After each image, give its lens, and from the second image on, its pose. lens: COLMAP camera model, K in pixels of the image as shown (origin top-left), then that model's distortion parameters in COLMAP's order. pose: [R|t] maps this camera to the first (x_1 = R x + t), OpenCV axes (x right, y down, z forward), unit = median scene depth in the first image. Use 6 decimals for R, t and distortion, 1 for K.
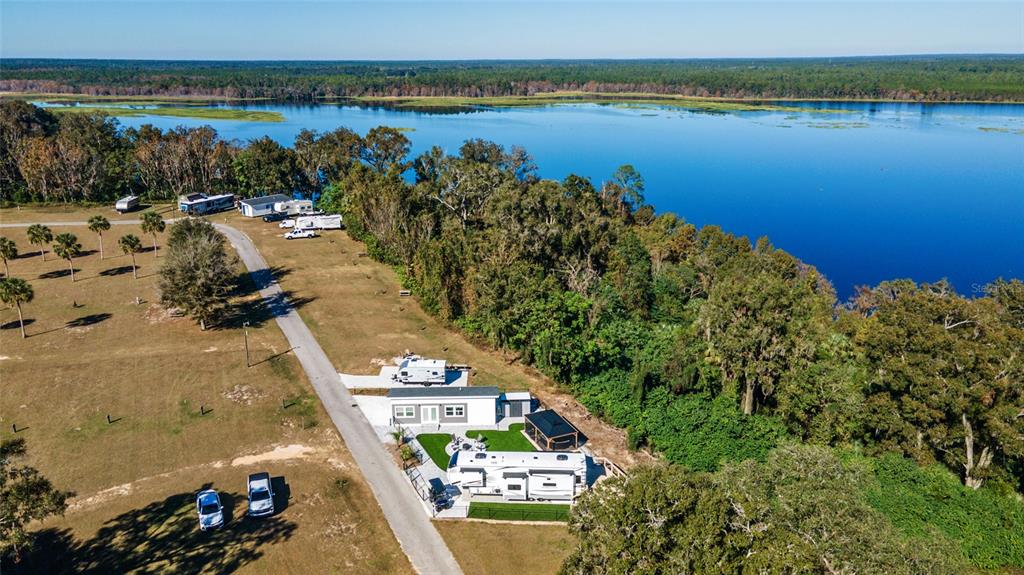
lens RADIAL K [[740.5, 0, 508.1], [0, 740.5, 288.1], [0, 0, 1]] dist [0.026786, 0.034302]
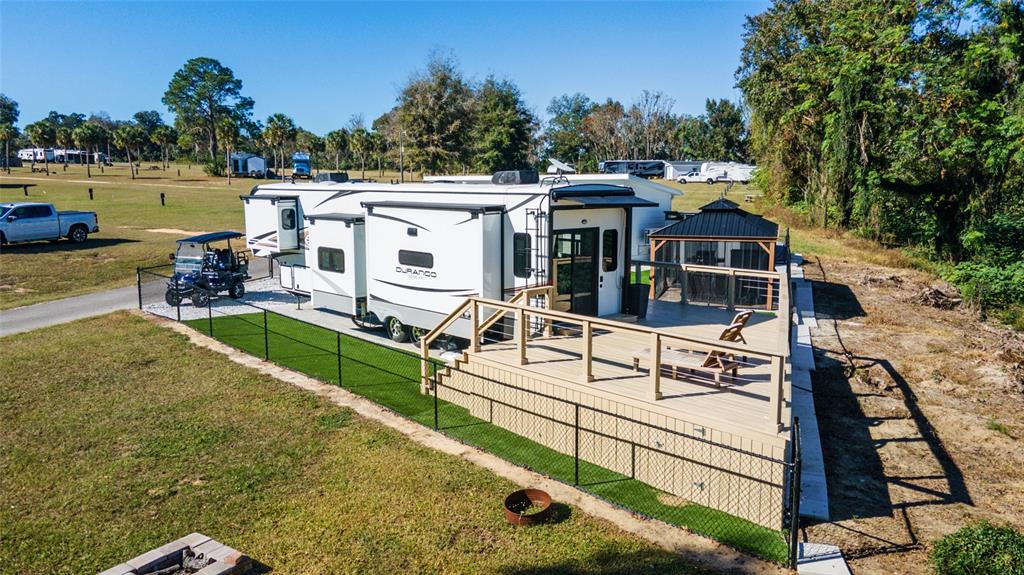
lens RADIAL K [[740.5, 0, 504.5], [0, 740.5, 286.3], [0, 0, 1]] dist [0.026786, 0.034302]
pose [[0.713372, 0.097023, -0.694037, 0.084929], [-0.202423, 0.976683, -0.071527, 0.100873], [0.670914, 0.191514, 0.716378, 0.302397]]
